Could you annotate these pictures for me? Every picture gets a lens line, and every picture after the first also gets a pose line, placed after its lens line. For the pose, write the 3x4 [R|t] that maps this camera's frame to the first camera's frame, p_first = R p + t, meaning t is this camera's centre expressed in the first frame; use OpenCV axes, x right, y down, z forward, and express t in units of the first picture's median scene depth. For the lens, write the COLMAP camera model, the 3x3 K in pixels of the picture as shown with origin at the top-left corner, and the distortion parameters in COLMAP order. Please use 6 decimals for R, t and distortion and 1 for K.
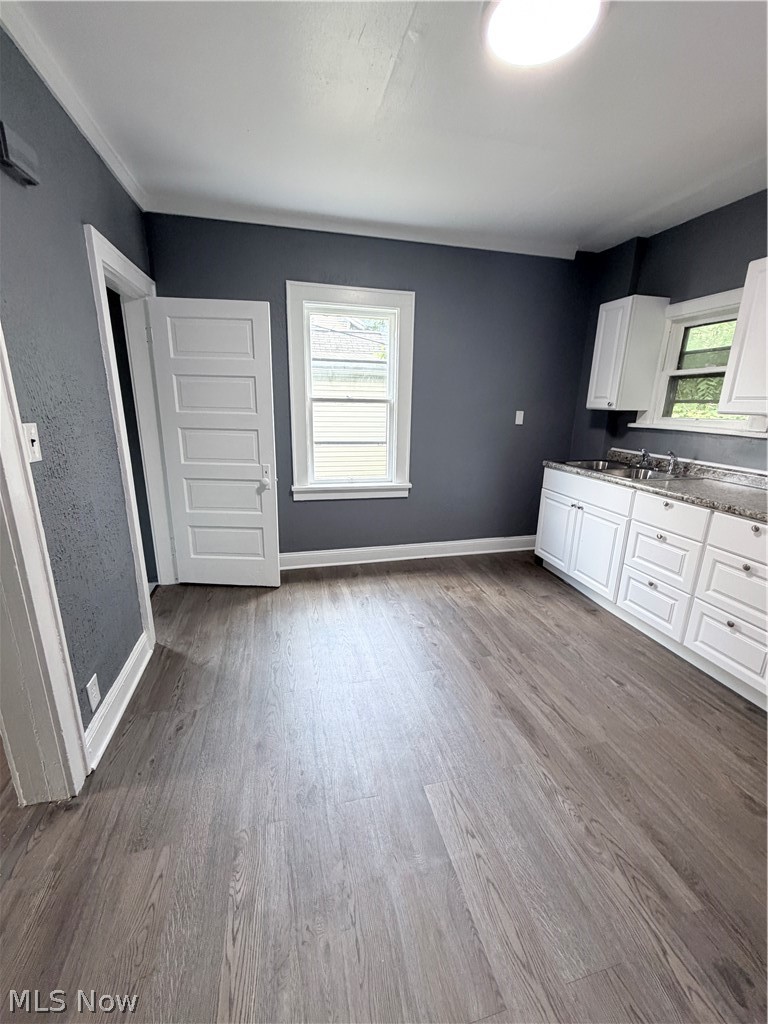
lens RADIAL K [[410.2, 0, 382.7], [0, 410.2, 509.6], [0, 0, 1]] dist [0.000340, 0.000425]
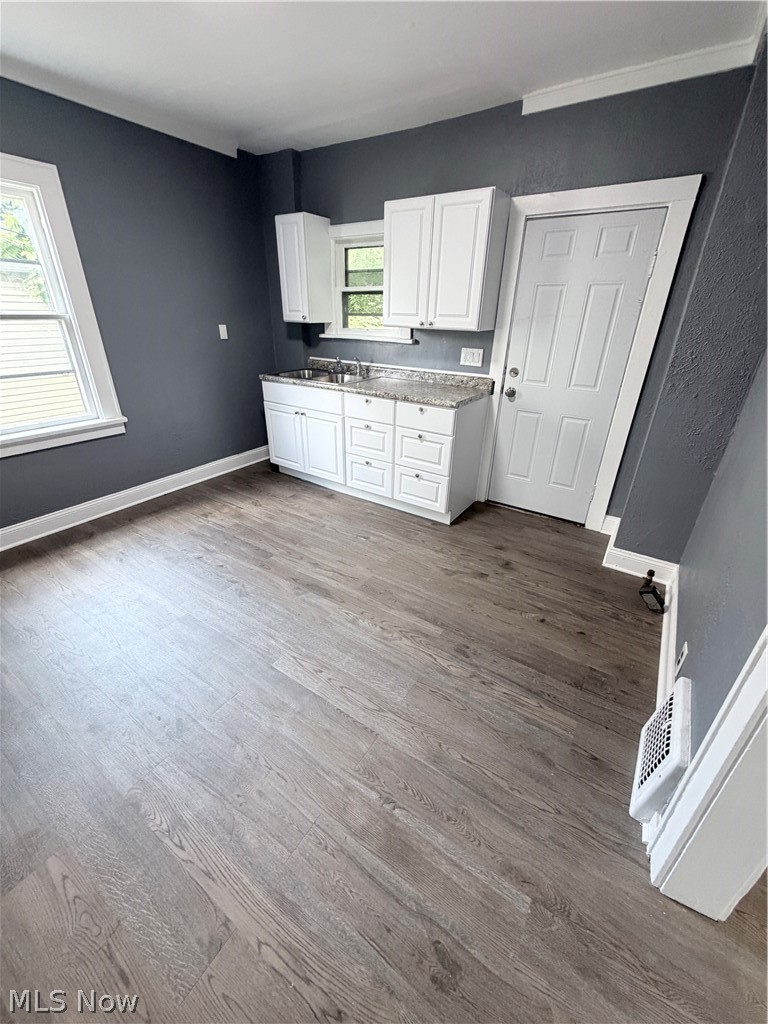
lens RADIAL K [[410.2, 0, 382.9], [0, 410.2, 510.2], [0, 0, 1]] dist [0.000340, 0.000425]
pose [[0.738774, -0.300546, 0.603229, -0.160991], [0.168751, 0.949040, 0.266170, -0.020082], [-0.652485, -0.094844, 0.751843, -0.056911]]
